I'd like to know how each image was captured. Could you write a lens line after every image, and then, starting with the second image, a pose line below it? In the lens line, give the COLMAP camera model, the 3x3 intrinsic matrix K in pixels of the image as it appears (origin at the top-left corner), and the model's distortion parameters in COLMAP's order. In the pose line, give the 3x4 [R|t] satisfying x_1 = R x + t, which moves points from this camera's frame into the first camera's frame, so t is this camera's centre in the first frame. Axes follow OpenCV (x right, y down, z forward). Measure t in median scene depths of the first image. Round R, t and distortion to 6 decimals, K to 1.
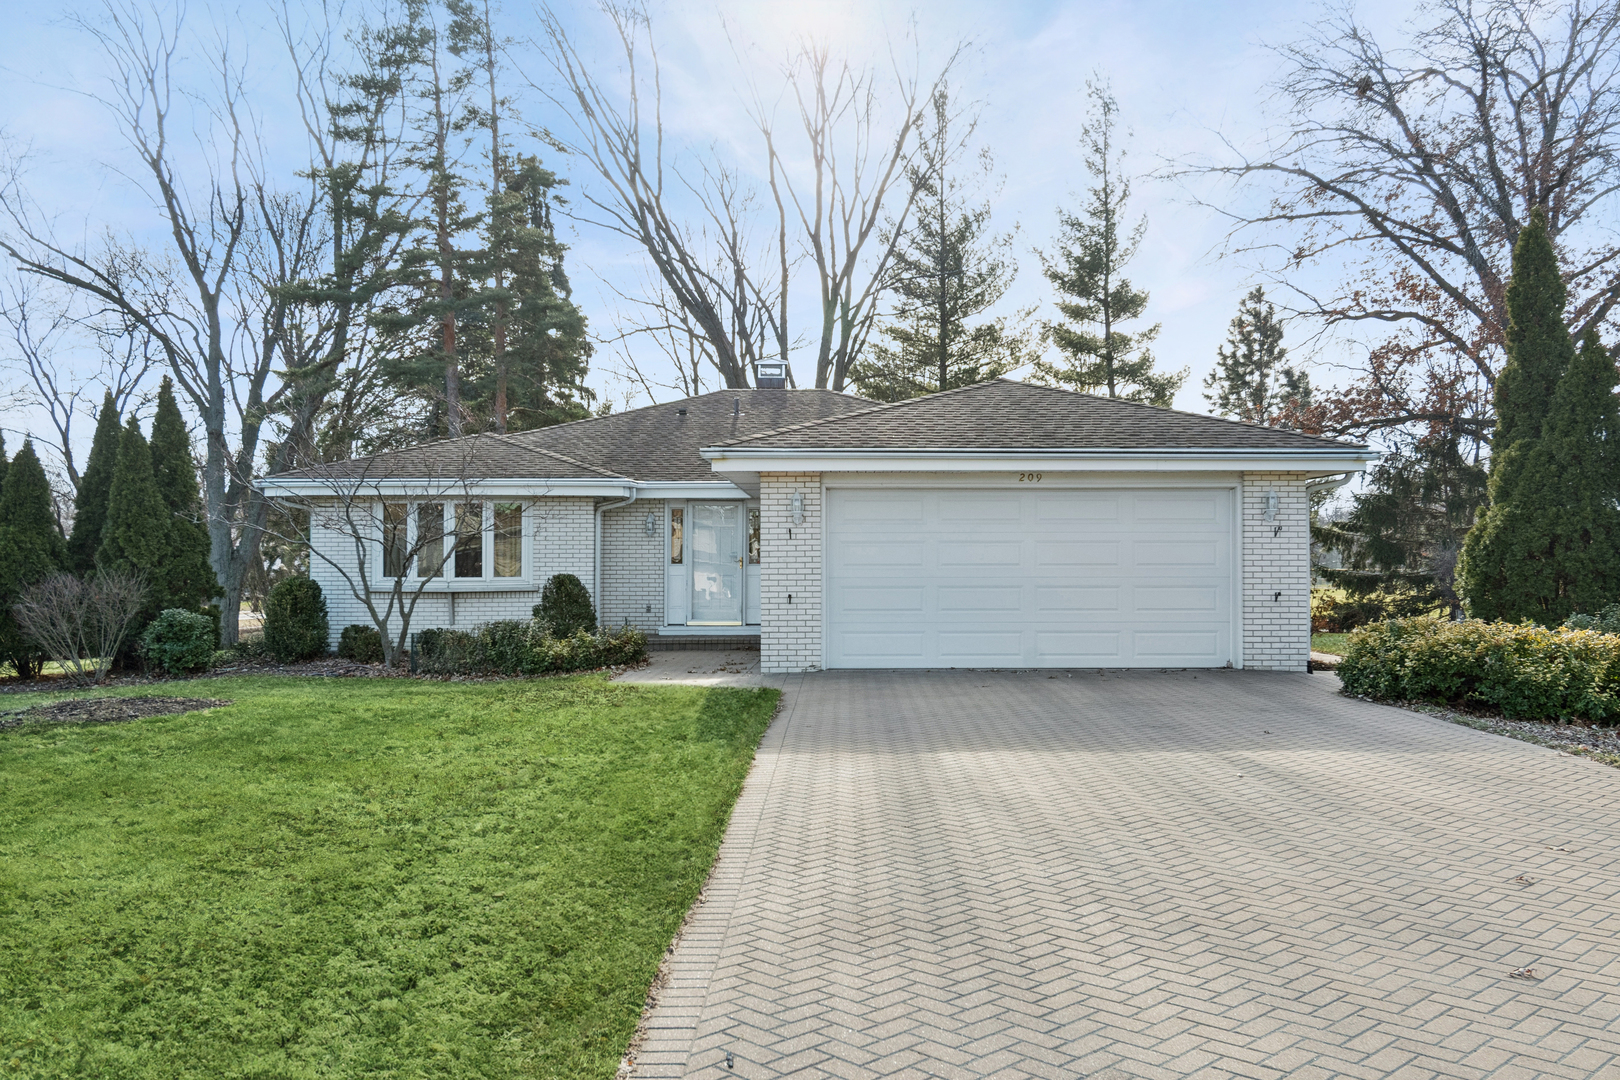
lens RADIAL K [[1265.7, 0, 810.0], [0, 1265.7, 540.0], [0, 0, 1]] dist [0.024205, -0.004545]
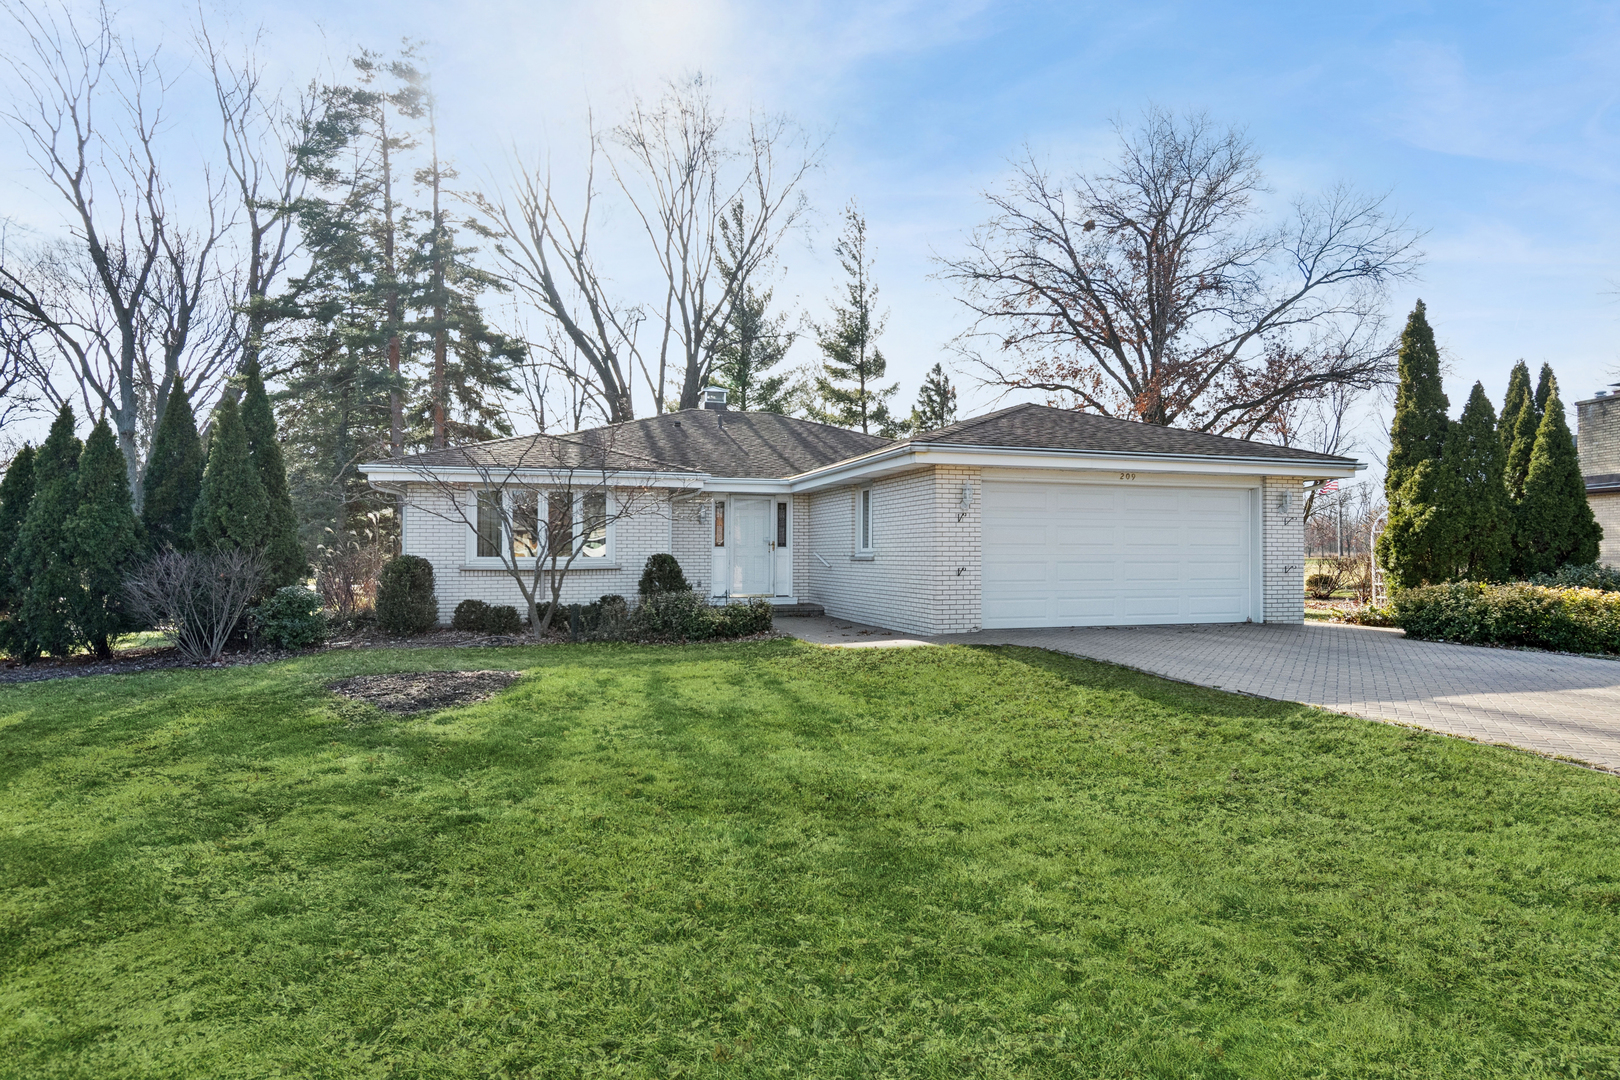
lens RADIAL K [[897.7, 0, 810.0], [0, 897.7, 540.0], [0, 0, 1]] dist [0.002144, 0.001849]
pose [[0.957094, 0.006833, 0.289696, -0.132361], [-0.007404, 0.999972, 0.000874, 0.005536], [-0.289682, -0.002981, 0.957118, 0.075964]]
